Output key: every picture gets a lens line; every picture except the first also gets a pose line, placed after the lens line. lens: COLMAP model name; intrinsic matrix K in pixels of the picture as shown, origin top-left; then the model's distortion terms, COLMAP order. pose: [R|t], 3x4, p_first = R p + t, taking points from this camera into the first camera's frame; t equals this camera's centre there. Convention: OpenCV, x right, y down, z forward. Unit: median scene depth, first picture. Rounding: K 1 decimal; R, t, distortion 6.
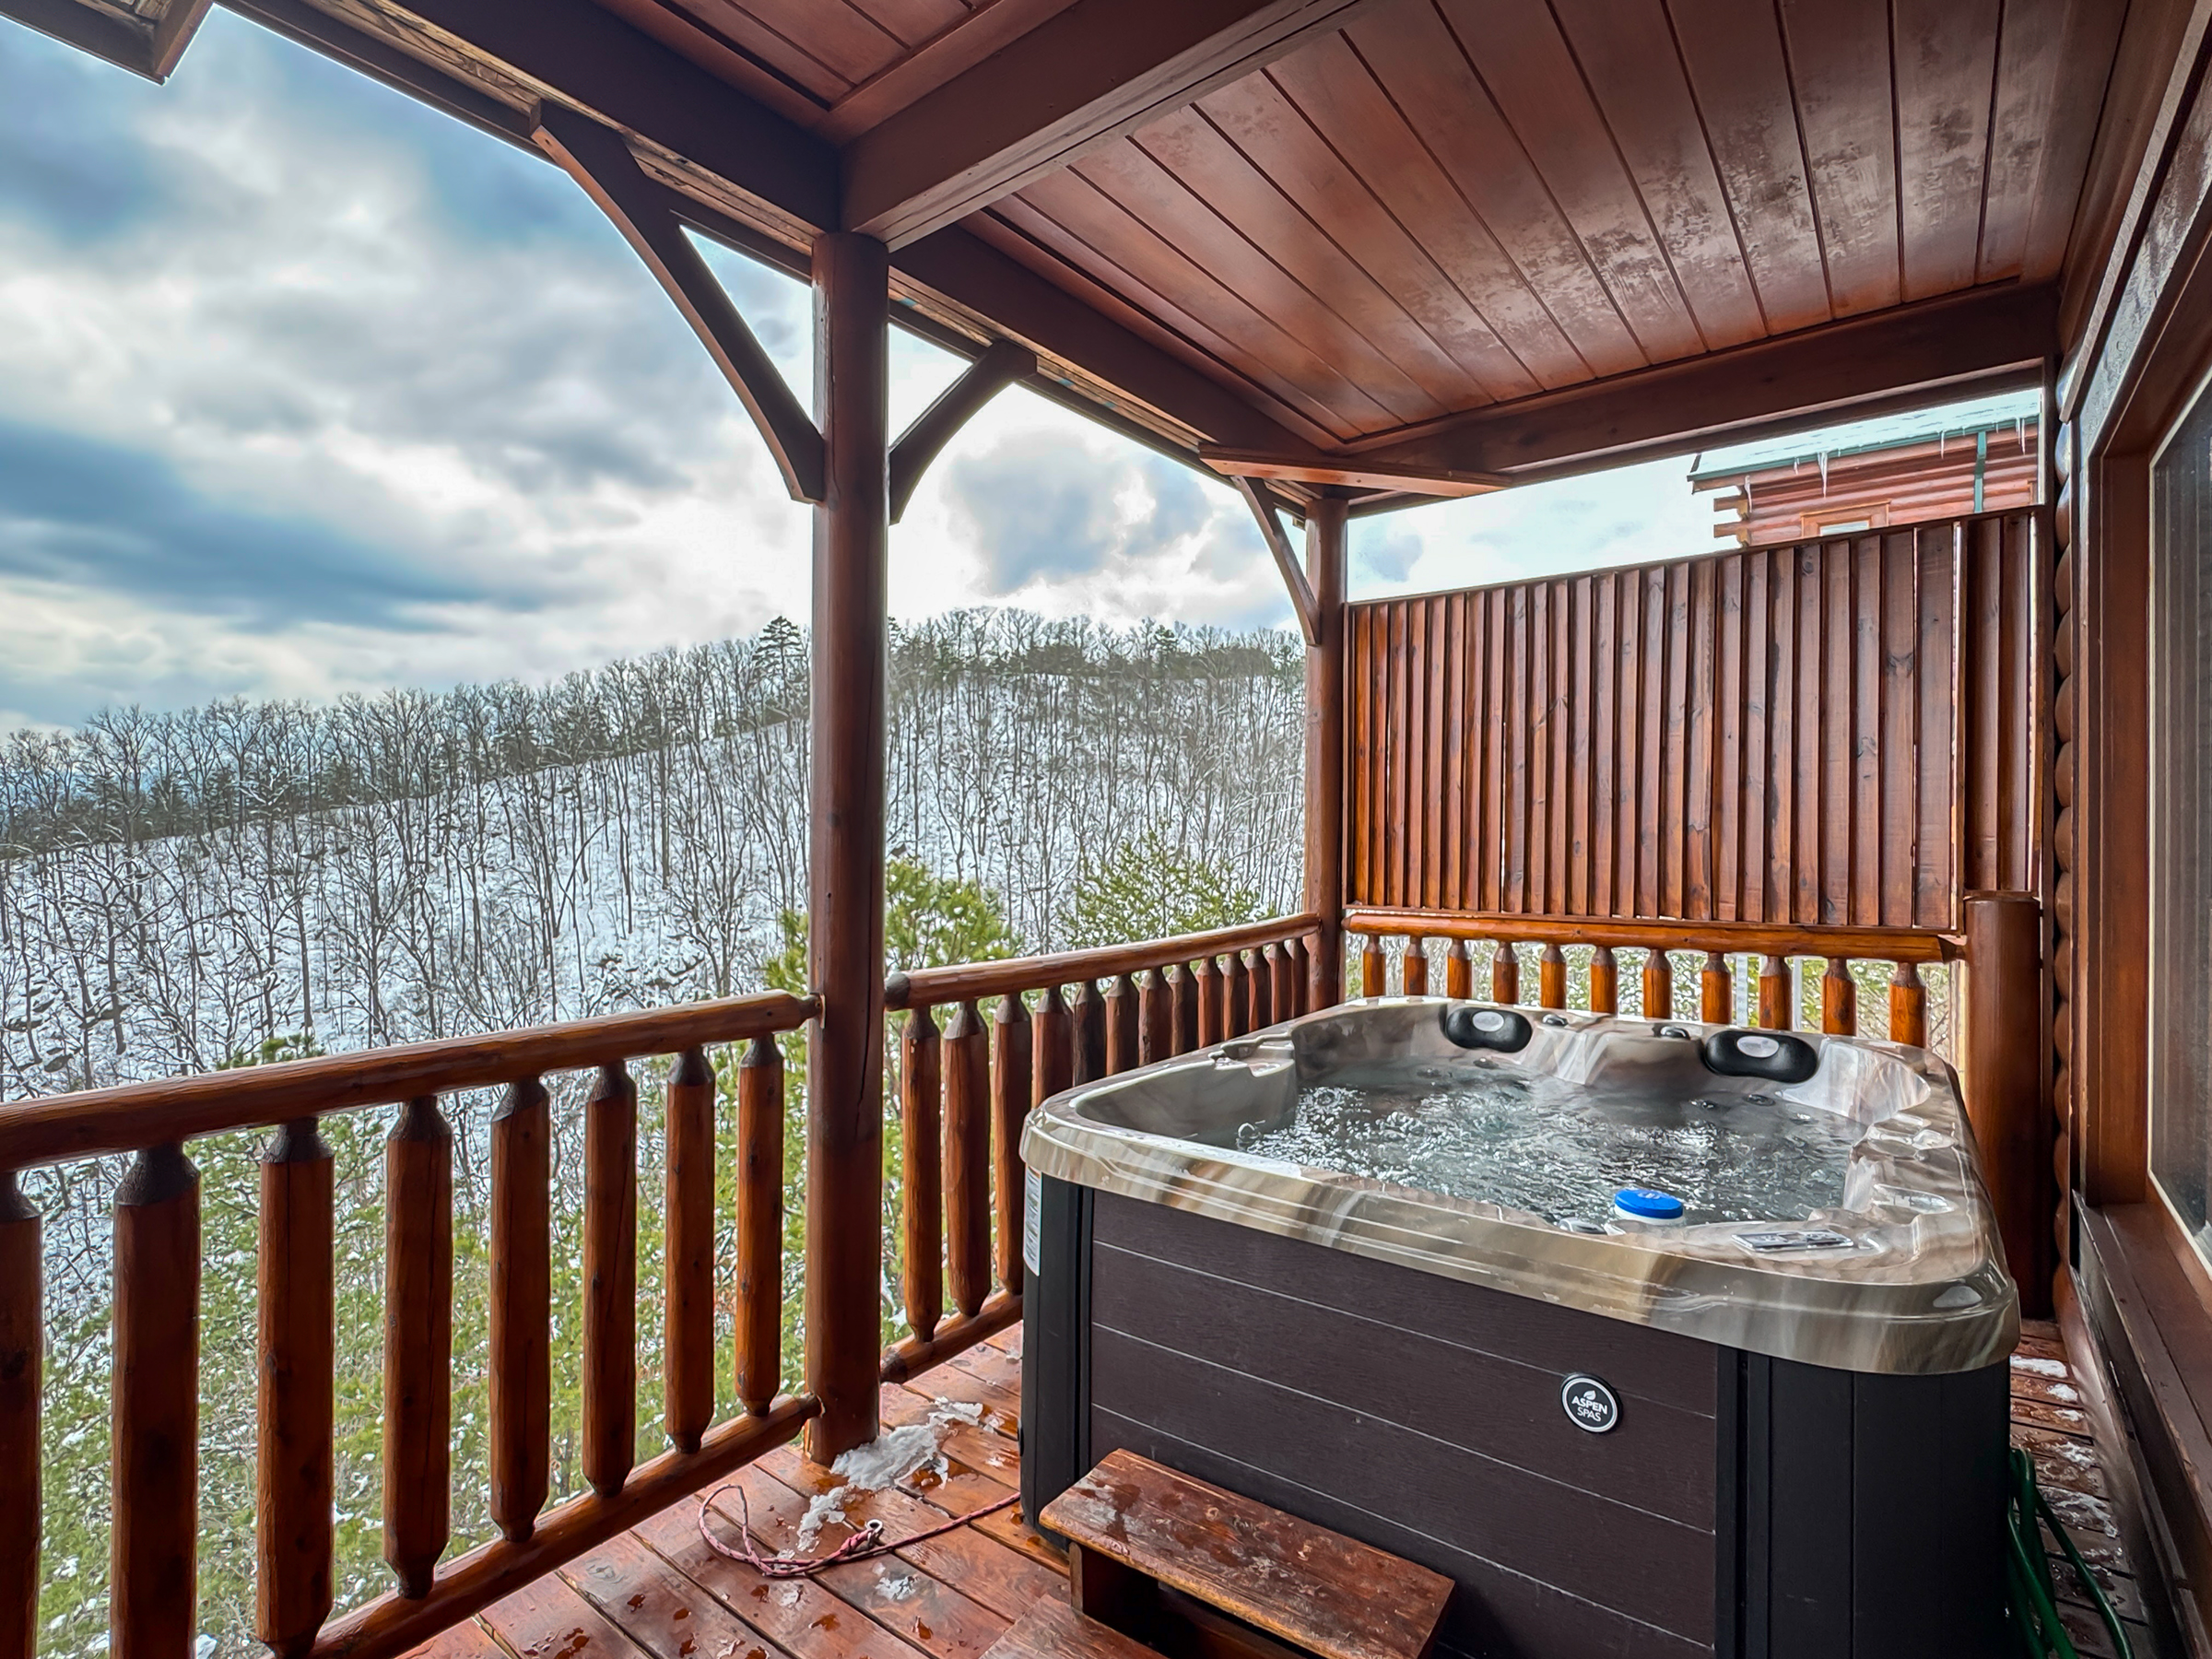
lens RADIAL K [[1094.2, 0, 1119.8], [0, 1094.2, 816.5], [0, 0, 1]] dist [-0.001484, 0.002106]
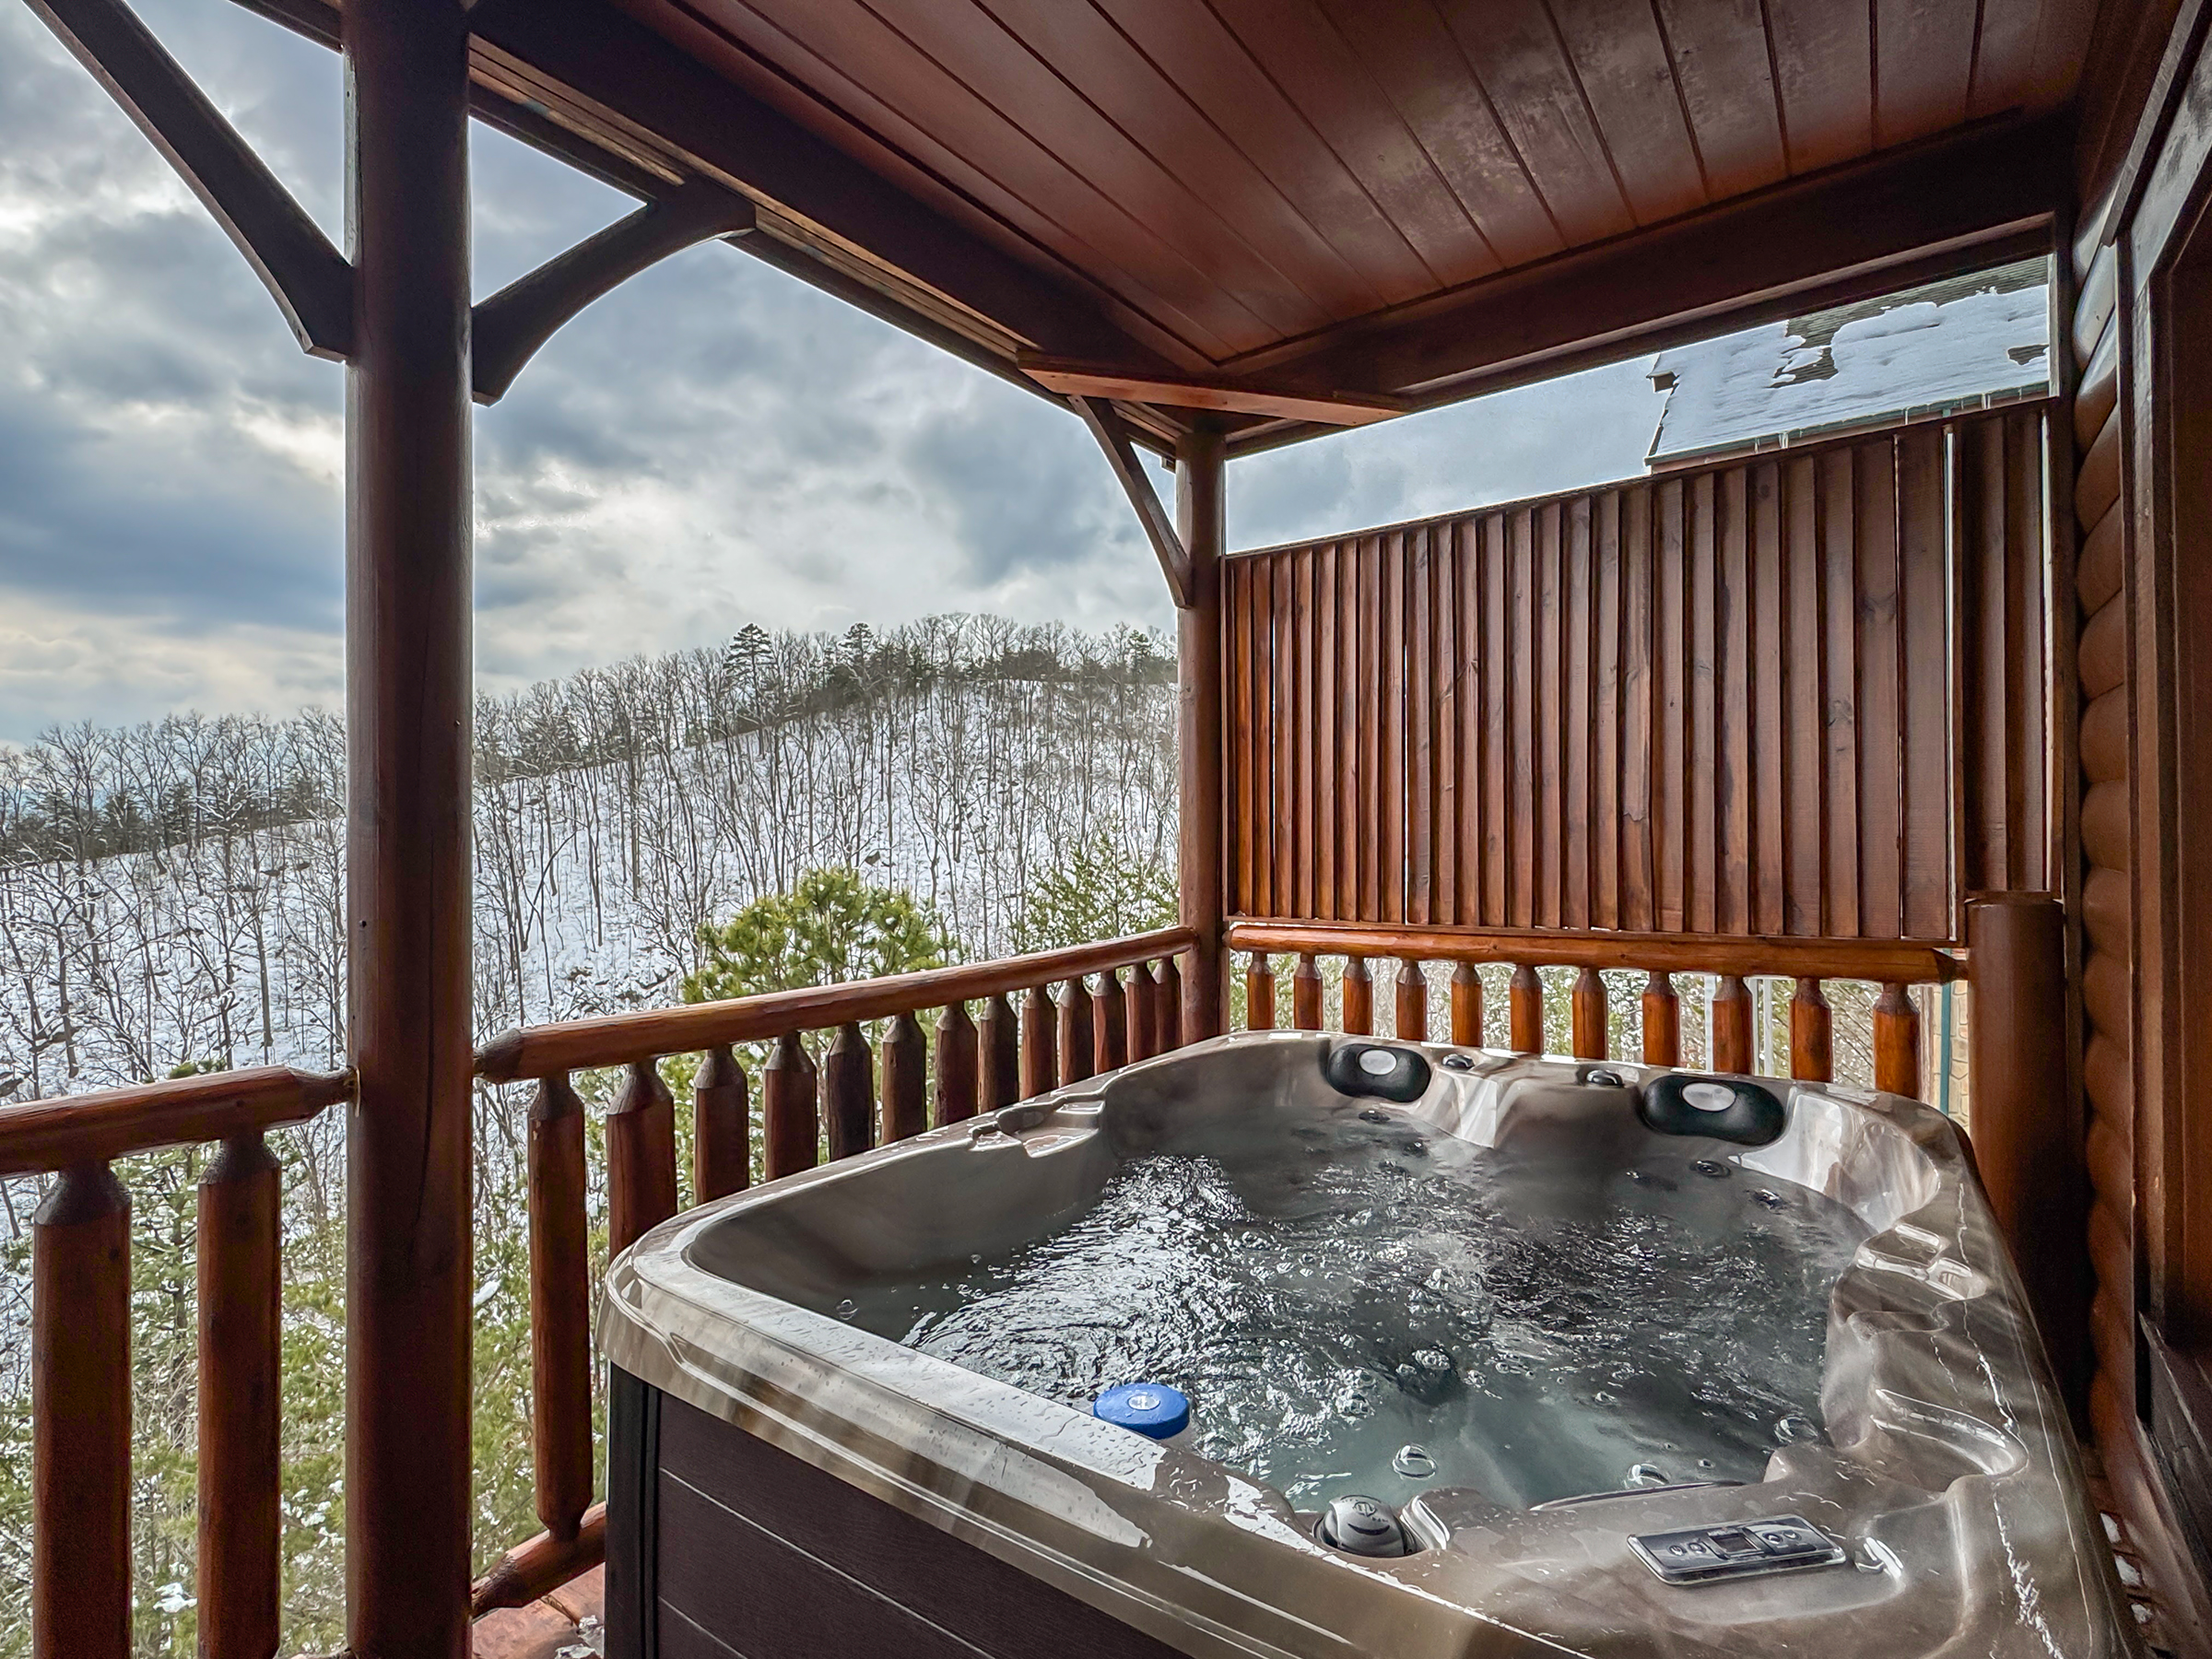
lens RADIAL K [[1094.2, 0, 1118.0], [0, 1094.2, 813.1], [0, 0, 1]] dist [-0.001484, 0.002106]
pose [[0.999741, -0.012101, 0.019273, 0.124020], [0.012251, 0.999896, -0.007672, 0.008286], [-0.019178, 0.007907, 0.999785, 0.188676]]
